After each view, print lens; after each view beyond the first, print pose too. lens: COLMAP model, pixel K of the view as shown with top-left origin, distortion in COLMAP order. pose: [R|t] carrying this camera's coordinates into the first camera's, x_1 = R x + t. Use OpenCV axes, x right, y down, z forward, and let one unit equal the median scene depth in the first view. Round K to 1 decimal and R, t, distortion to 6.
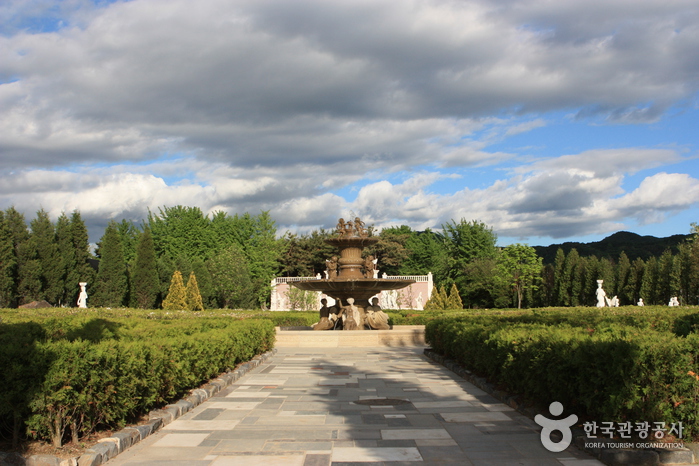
lens RADIAL K [[843.1, 0, 349.5], [0, 843.1, 233.0], [0, 0, 1]] dist [-0.137905, -0.016561]
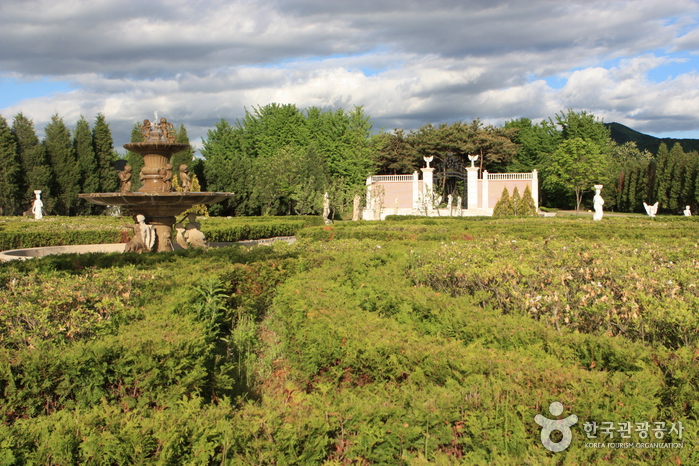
lens RADIAL K [[846.6, 0, 349.5], [0, 846.6, 233.0], [0, 0, 1]] dist [-0.076494, -0.020622]
pose [[0.969728, 0.011023, -0.243937, 0.128495], [0.019993, 0.992043, 0.124305, -0.002896], [0.243366, -0.125419, 0.961792, 0.060022]]
